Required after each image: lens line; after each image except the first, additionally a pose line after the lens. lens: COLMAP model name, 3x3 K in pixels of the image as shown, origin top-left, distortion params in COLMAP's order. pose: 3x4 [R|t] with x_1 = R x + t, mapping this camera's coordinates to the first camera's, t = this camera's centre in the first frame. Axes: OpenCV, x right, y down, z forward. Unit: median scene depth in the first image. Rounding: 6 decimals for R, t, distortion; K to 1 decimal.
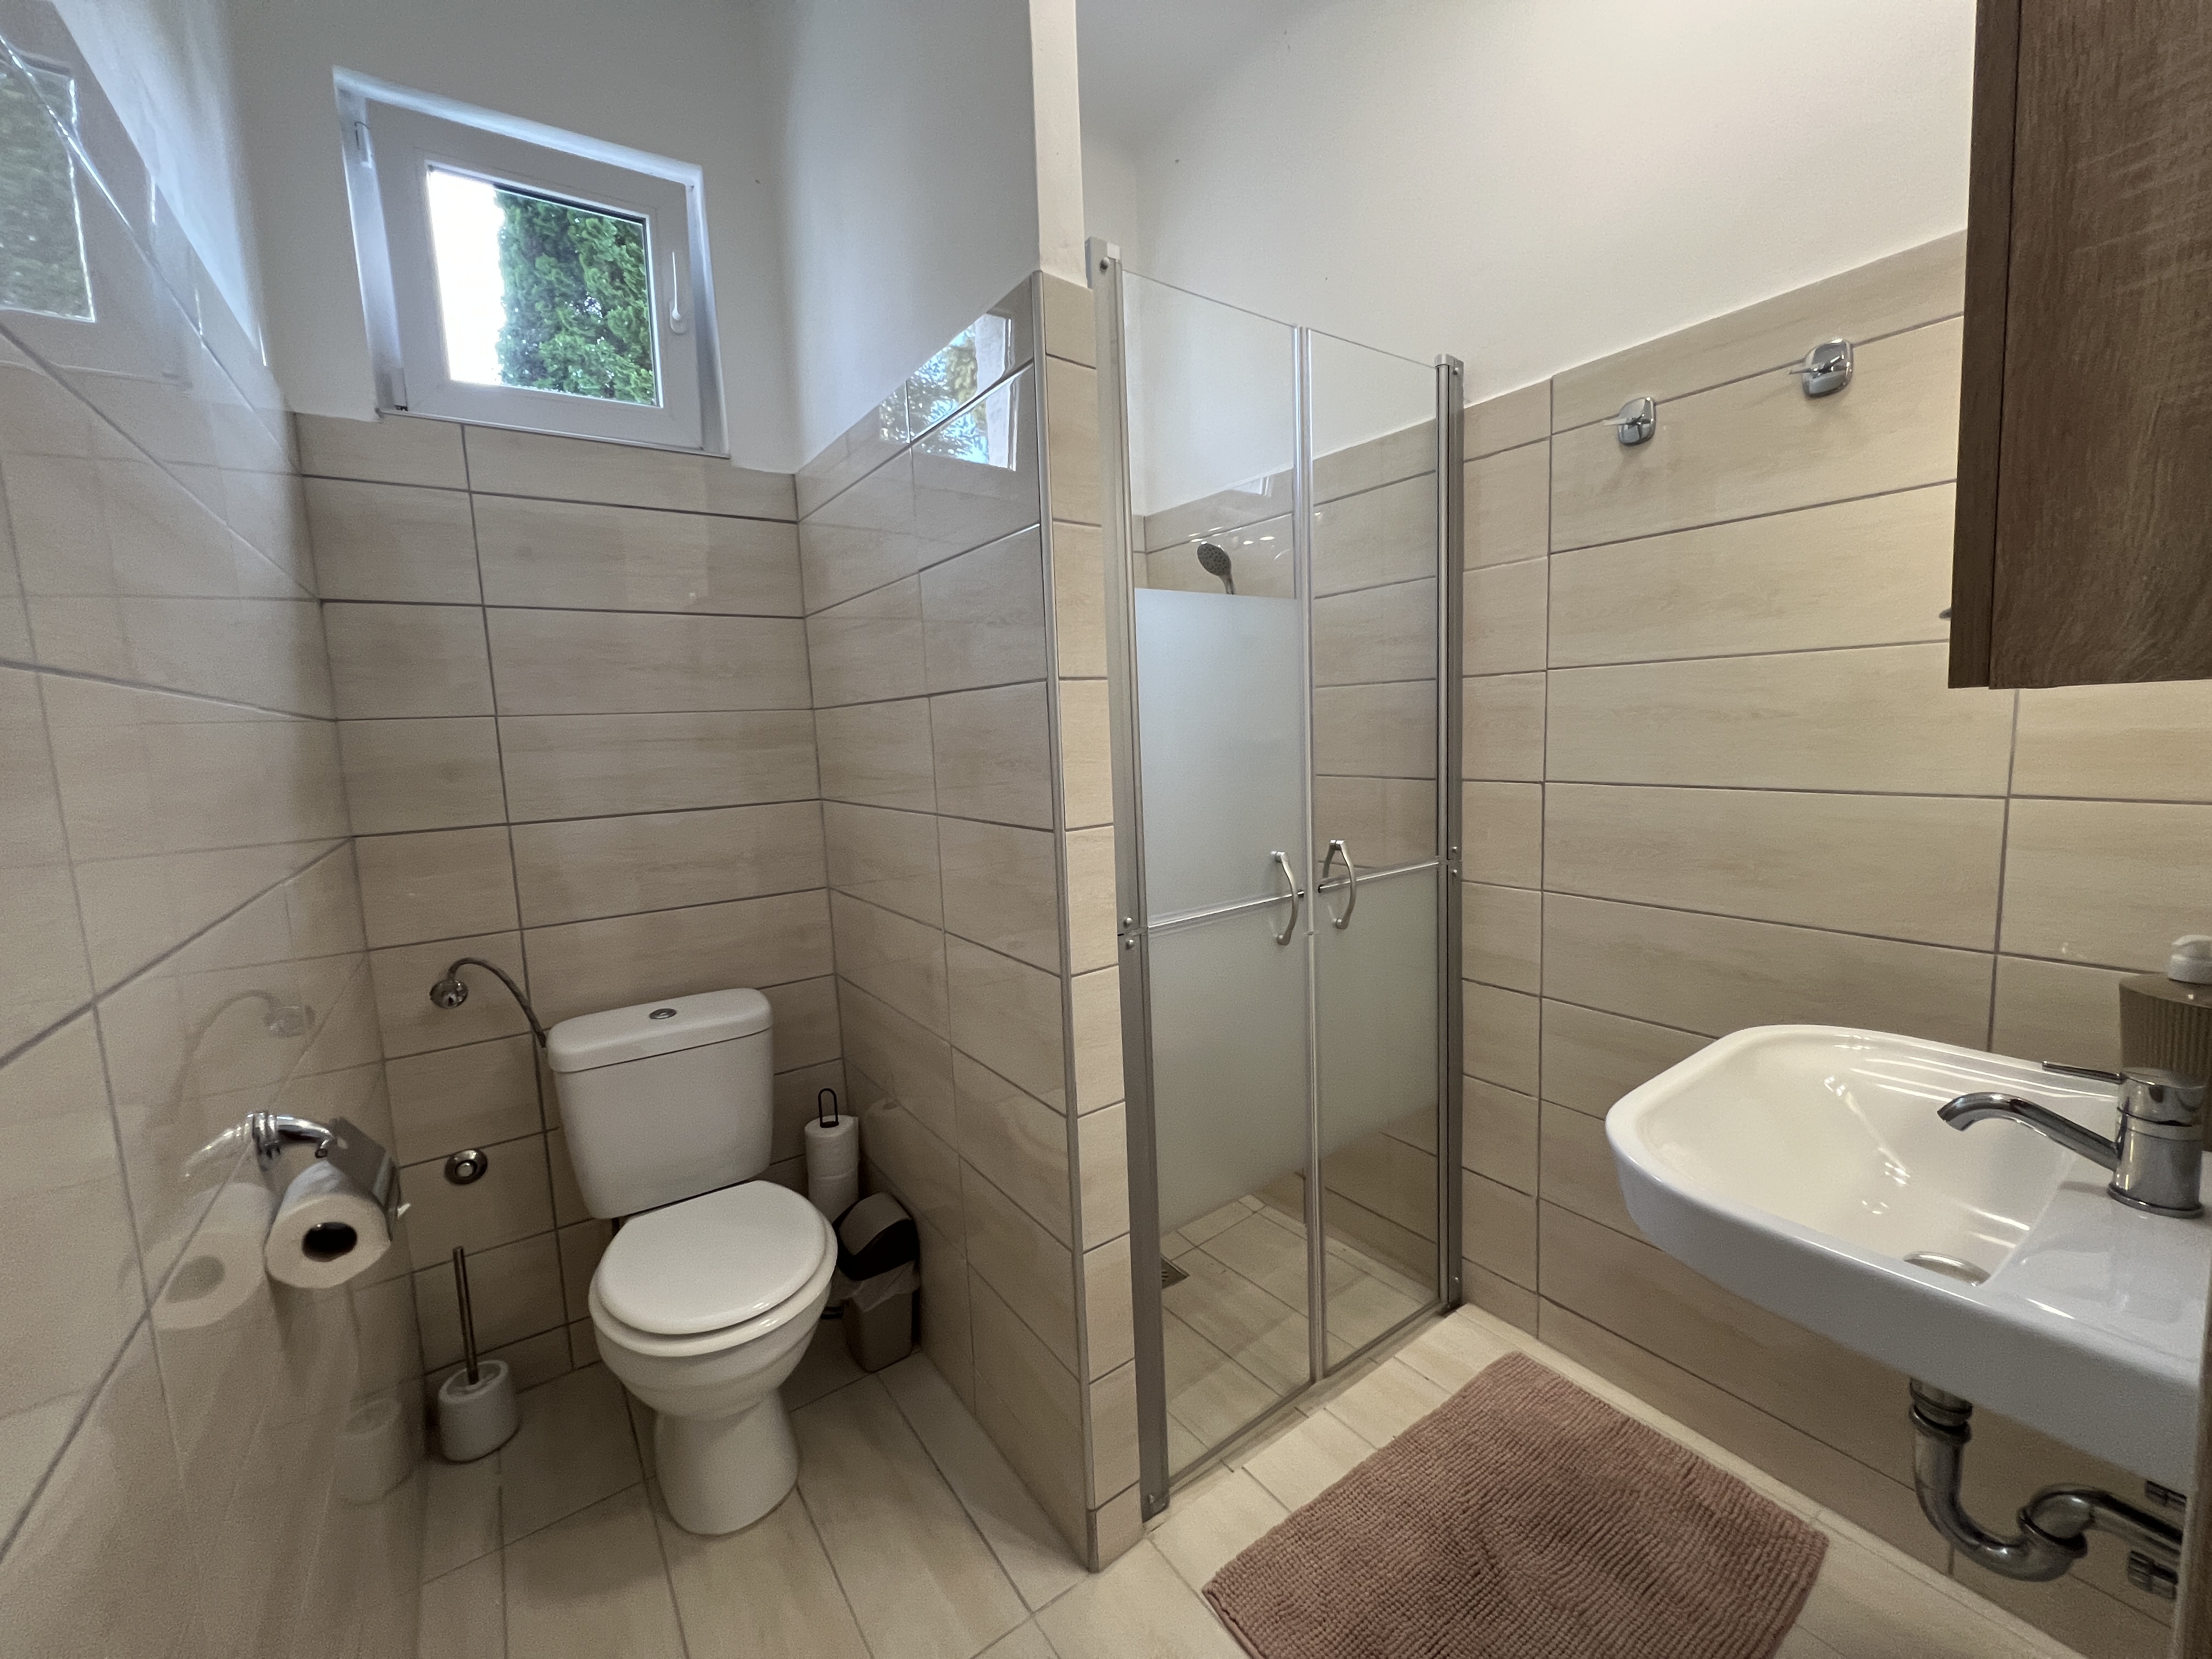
lens RADIAL K [[887.3, 0, 1106.0], [0, 887.3, 829.5], [0, 0, 1]] dist [0.011596, 0.000025]
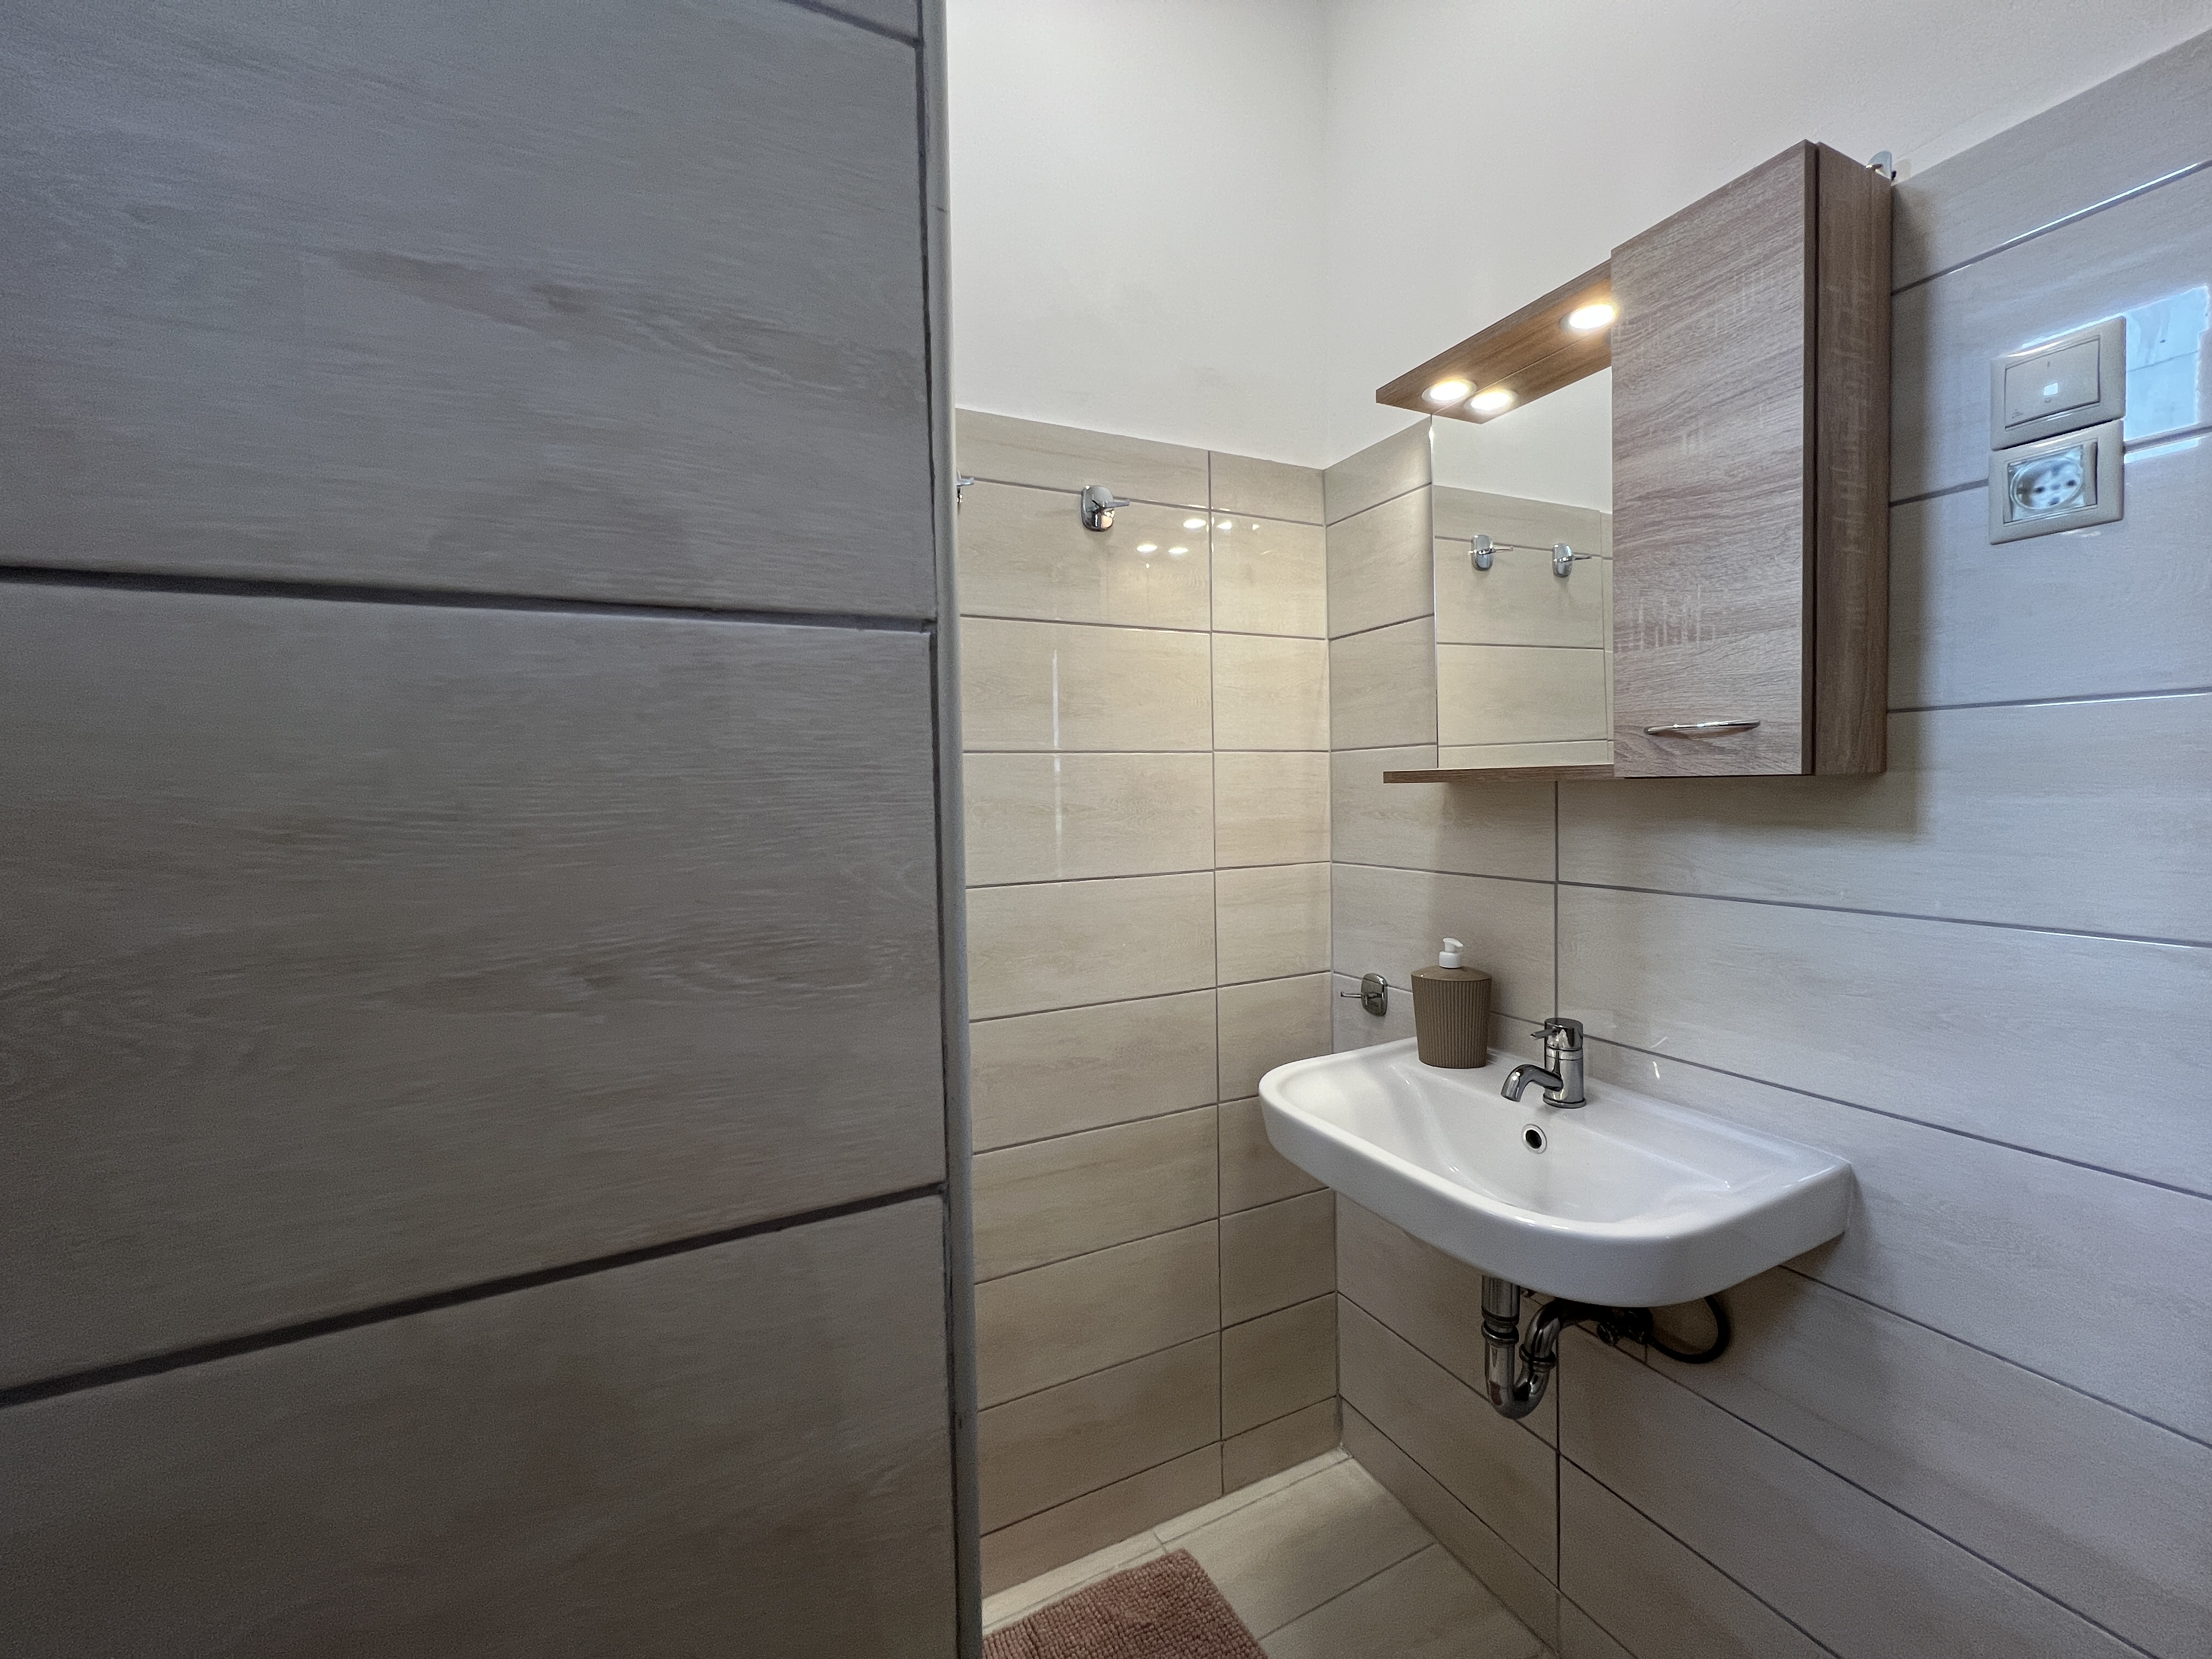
lens RADIAL K [[887.3, 0, 1106.0], [0, 887.3, 829.5], [0, 0, 1]] dist [0.011596, 0.000025]
pose [[0.146887, -0.005597, 0.989137, -0.304714], [0.128205, 0.991657, -0.013427, -0.090451], [-0.980810, 0.128785, 0.146379, 0.853666]]
